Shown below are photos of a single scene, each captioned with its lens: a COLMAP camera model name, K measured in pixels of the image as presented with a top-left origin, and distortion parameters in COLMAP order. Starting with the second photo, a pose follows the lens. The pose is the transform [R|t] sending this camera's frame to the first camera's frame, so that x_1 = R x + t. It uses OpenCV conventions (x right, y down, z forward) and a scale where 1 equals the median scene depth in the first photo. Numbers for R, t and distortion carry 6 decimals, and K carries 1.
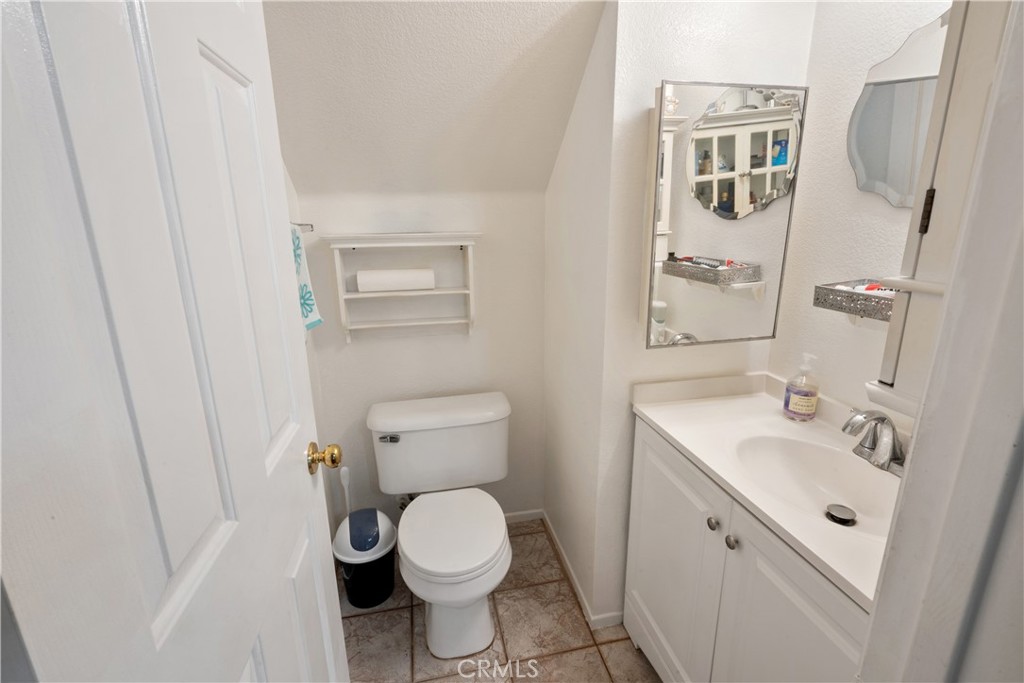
lens RADIAL K [[465.9, 0, 512.0], [0, 465.9, 341.5], [0, 0, 1]] dist [0.003514, -0.000436]
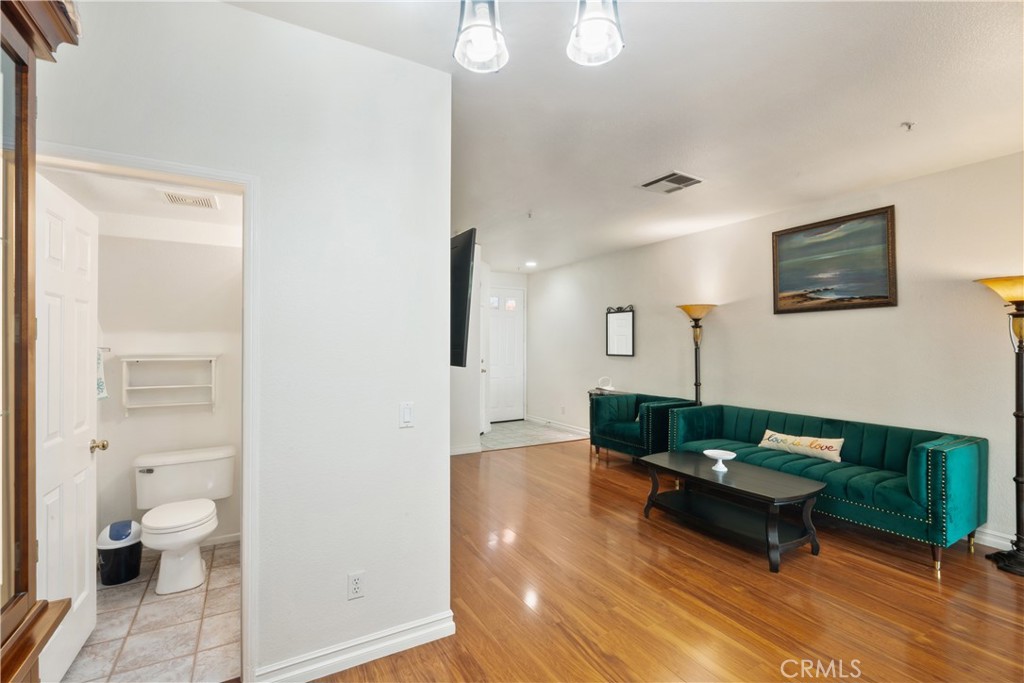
lens RADIAL K [[465.9, 0, 512.0], [0, 465.9, 341.5], [0, 0, 1]] dist [0.003514, -0.000436]
pose [[0.954130, 0.015328, 0.299000, 0.497684], [0.062659, 0.966349, -0.249488, 0.263746], [-0.292763, 0.256779, 0.921062, -1.091906]]
